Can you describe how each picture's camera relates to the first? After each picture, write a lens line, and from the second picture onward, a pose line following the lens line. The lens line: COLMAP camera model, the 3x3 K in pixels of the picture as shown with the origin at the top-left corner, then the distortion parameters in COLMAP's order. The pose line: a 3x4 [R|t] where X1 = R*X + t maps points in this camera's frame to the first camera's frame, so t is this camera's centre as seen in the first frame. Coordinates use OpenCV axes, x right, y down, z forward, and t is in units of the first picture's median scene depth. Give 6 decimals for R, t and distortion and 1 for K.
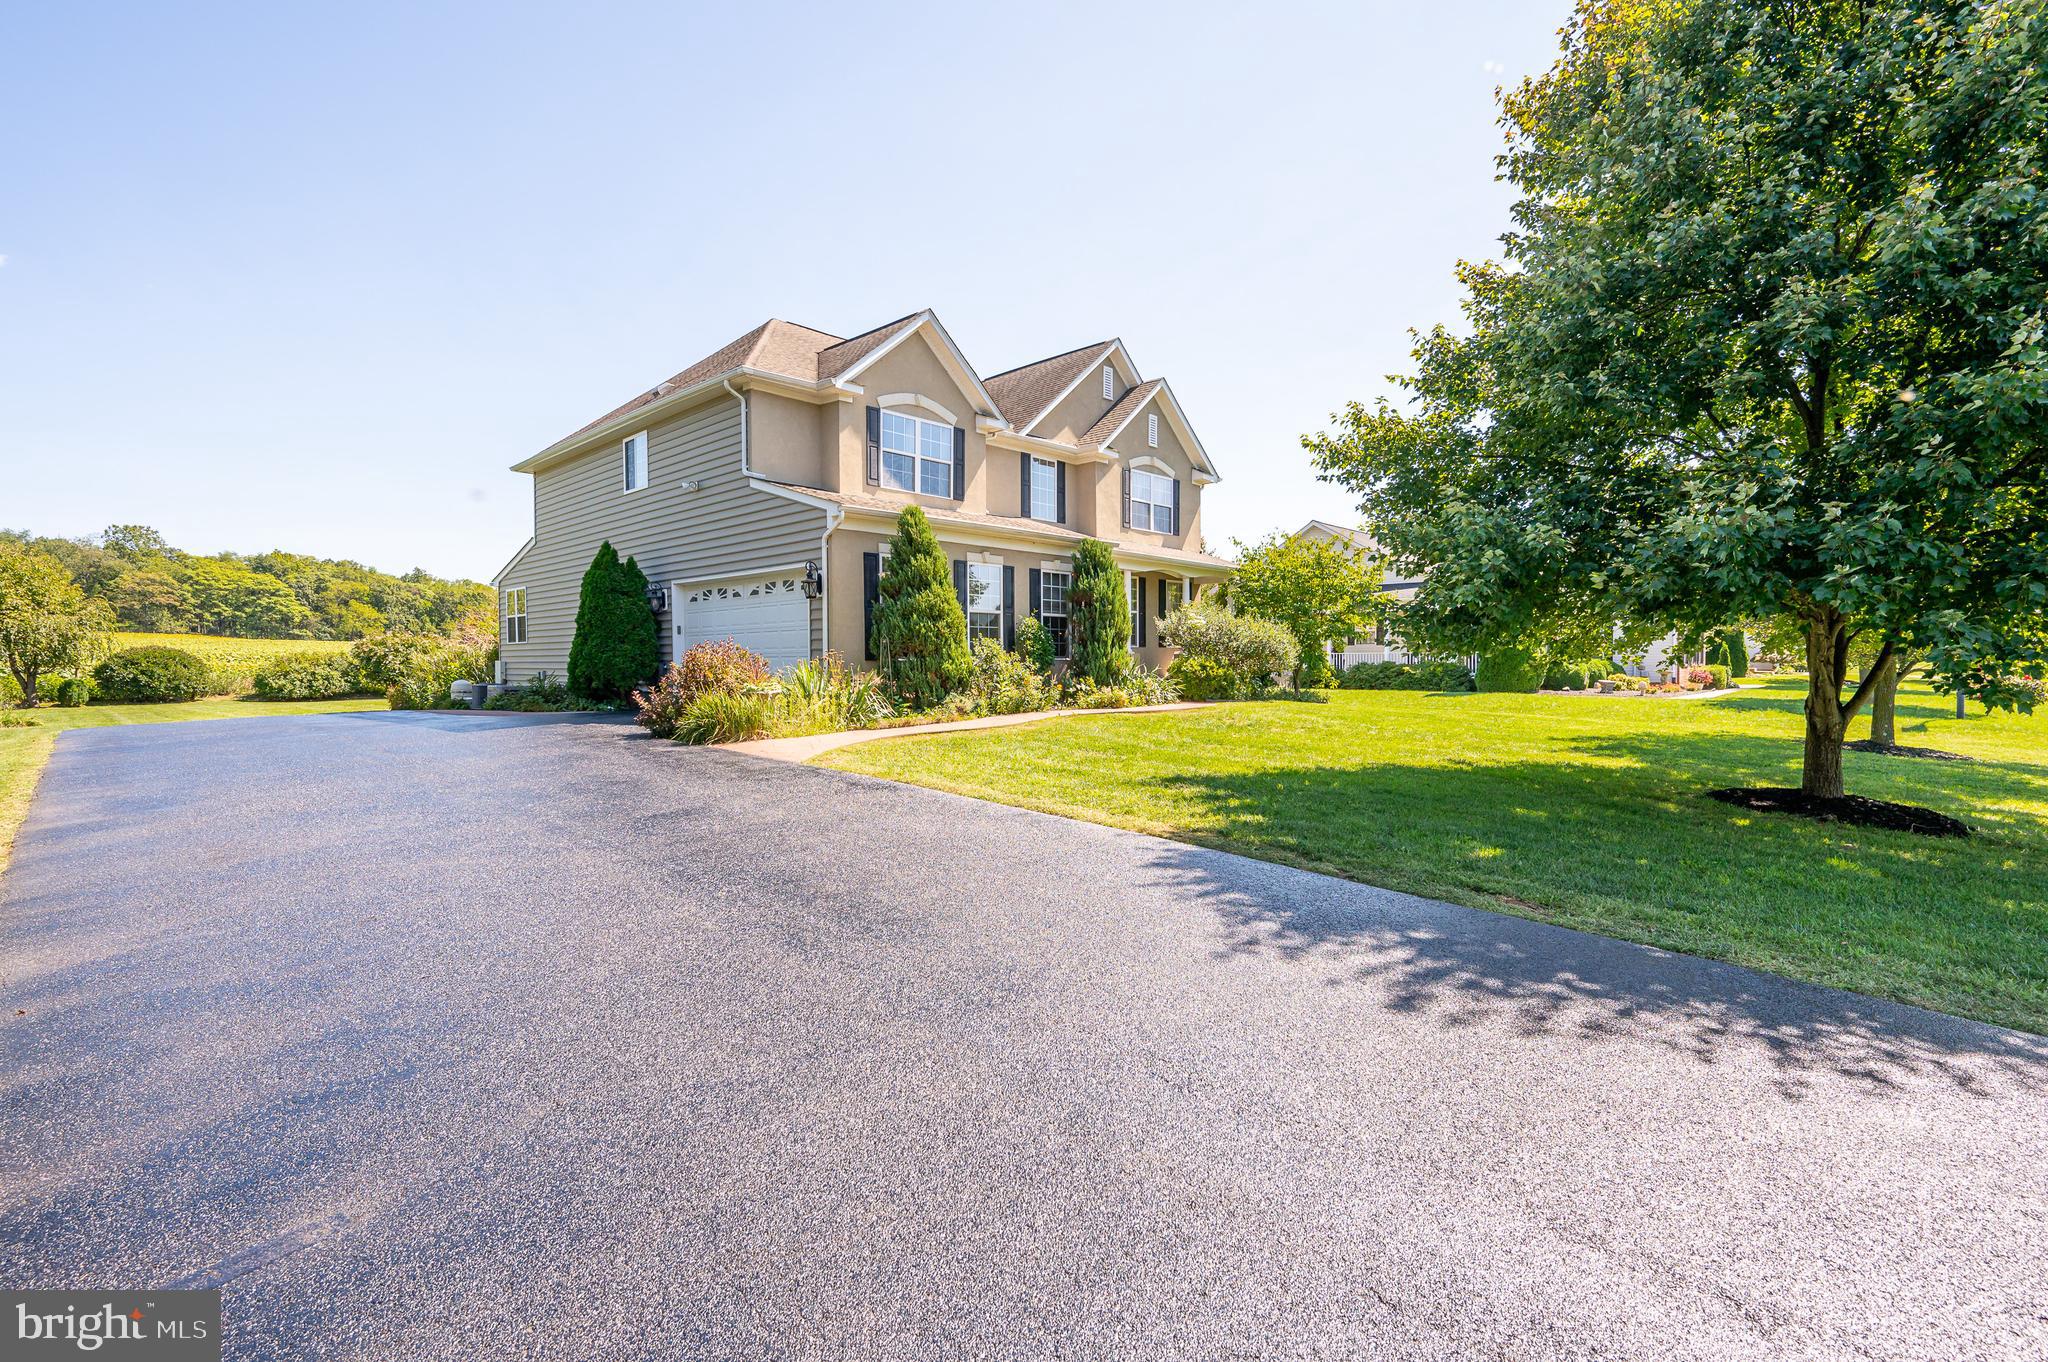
lens RADIAL K [[946.7, 0, 1035.3], [0, 946.7, 671.9], [0, 0, 1]] dist [0.000750, 0.001057]
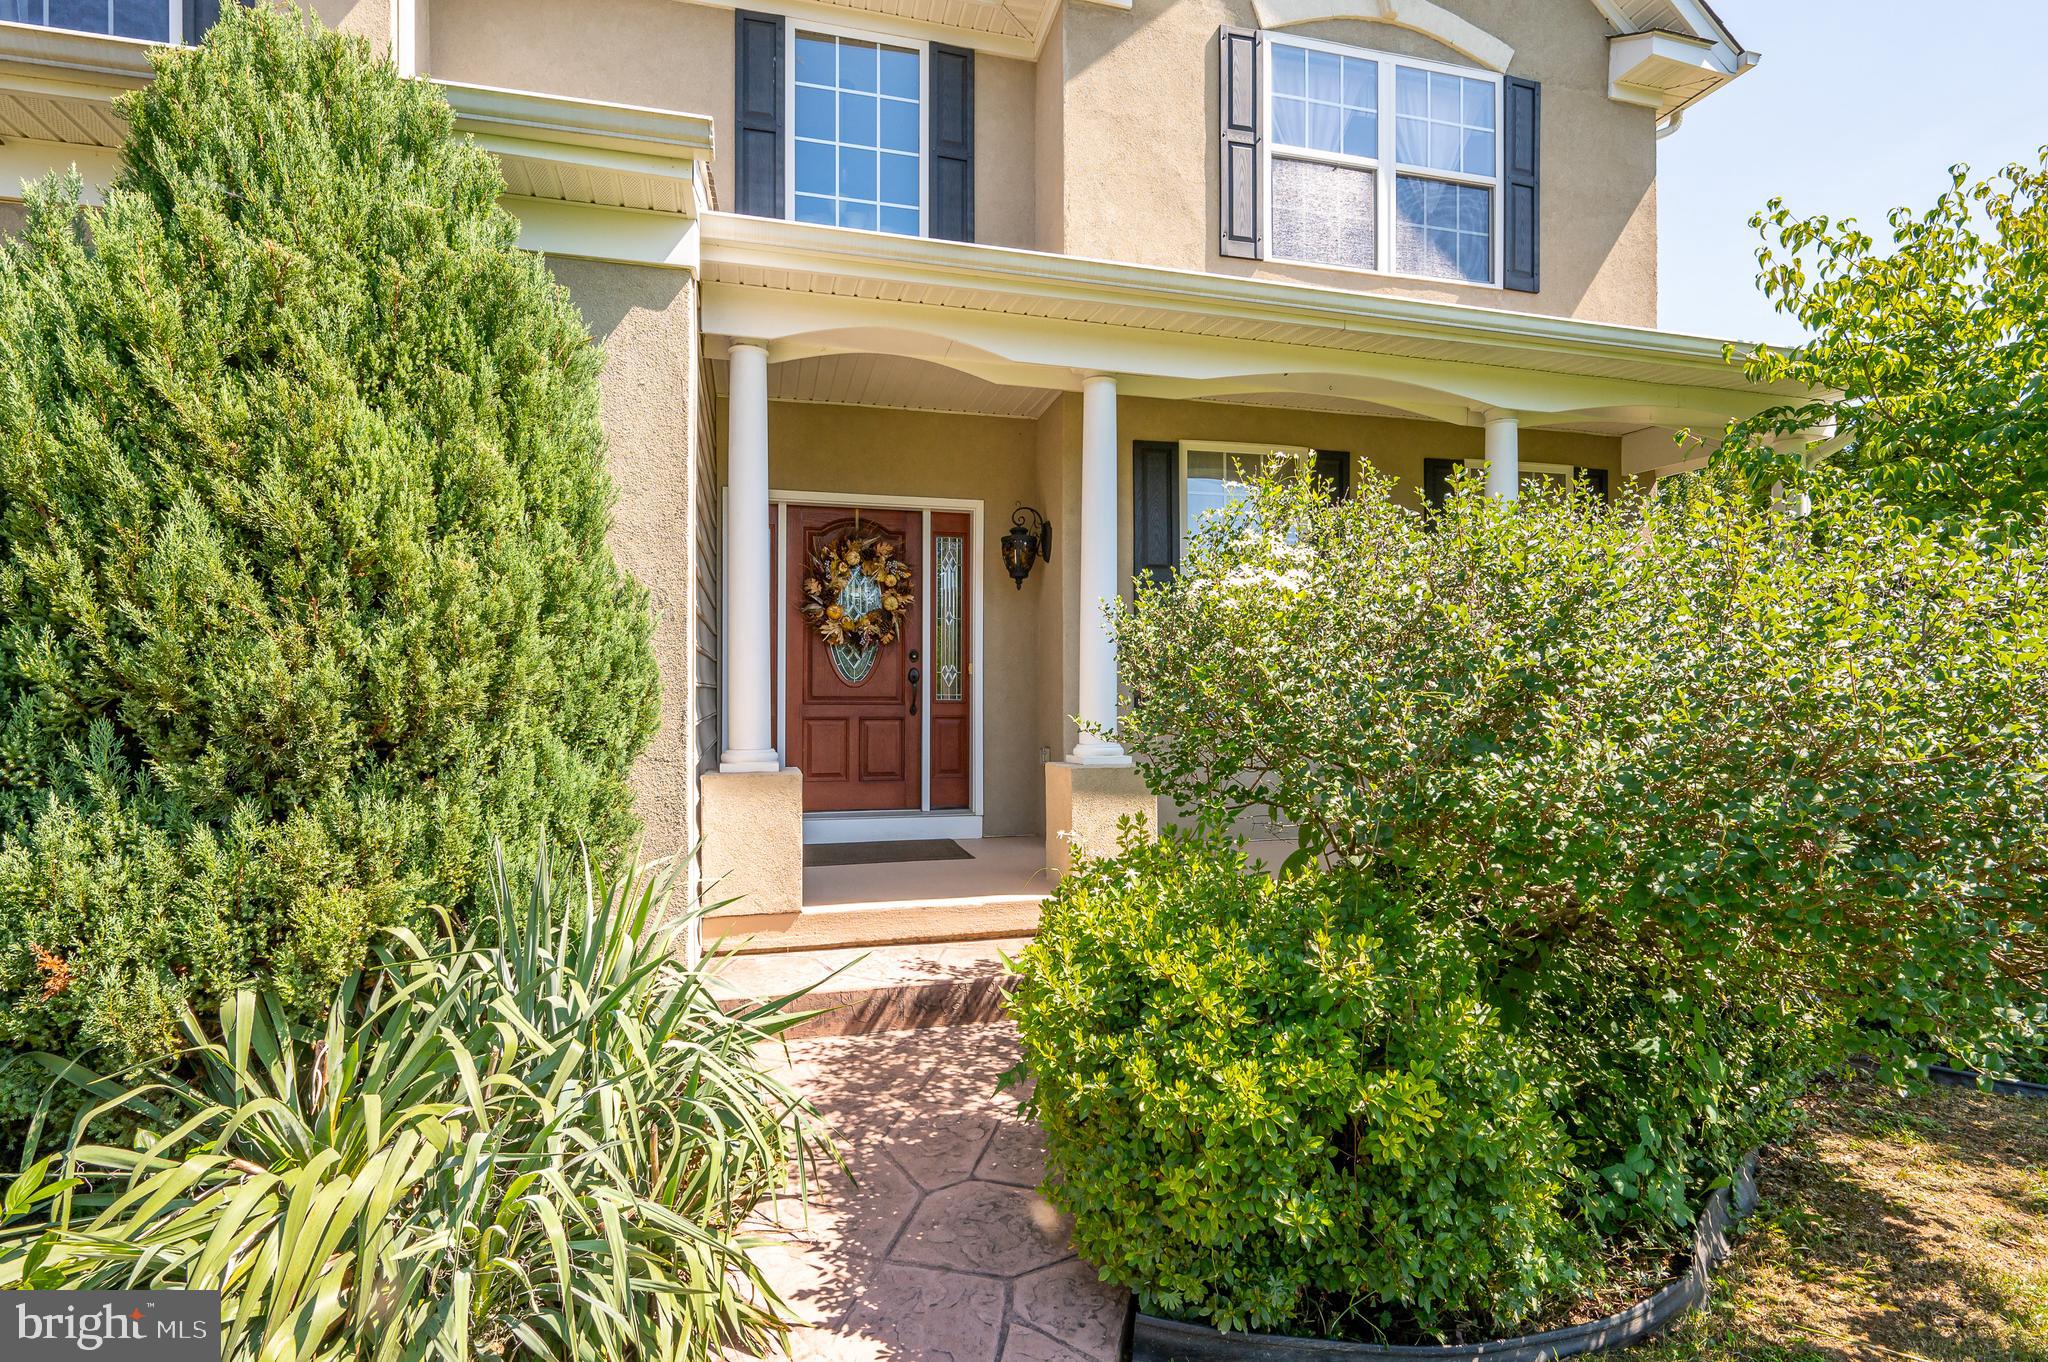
lens RADIAL K [[946.7, 0, 1015.3], [0, 946.7, 699.2], [0, 0, 1]] dist [0.000750, 0.001057]
pose [[0.841781, 0.007256, -0.539771, 0.195175], [-0.006882, 0.999973, 0.002709, -0.032916], [0.539776, 0.001435, 0.841808, 0.785366]]
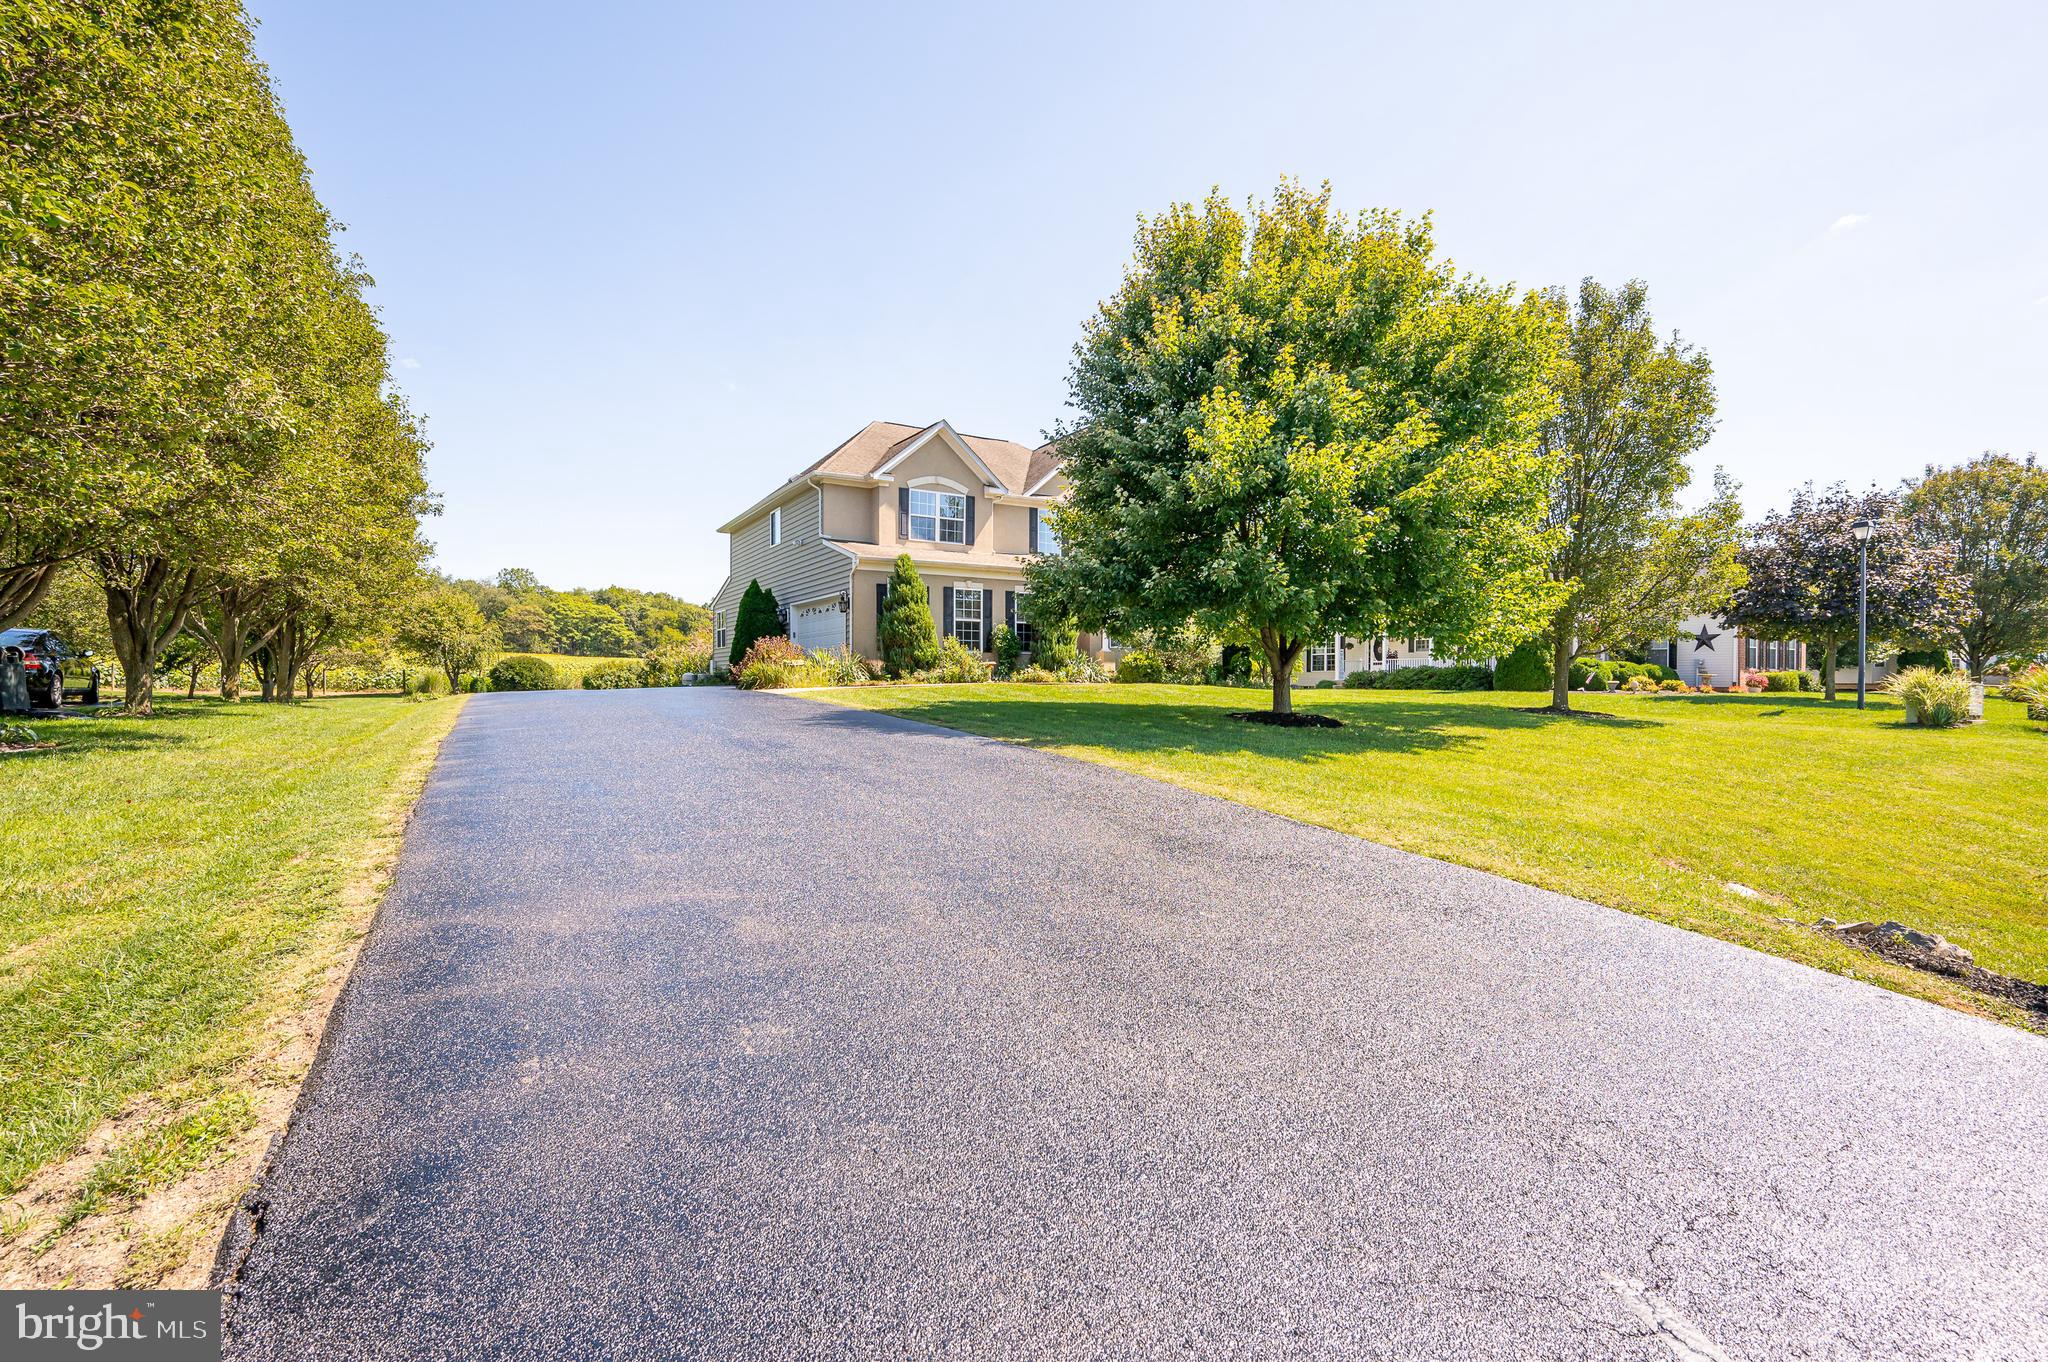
lens RADIAL K [[946.7, 0, 1025.0], [0, 946.7, 687.6], [0, 0, 1]] dist [0.000750, 0.001057]
pose [[0.964080, 0.006910, -0.265523, 0.339370], [-0.008394, 0.999955, -0.004456, 0.038620], [0.265481, 0.006524, 0.964094, -0.335394]]
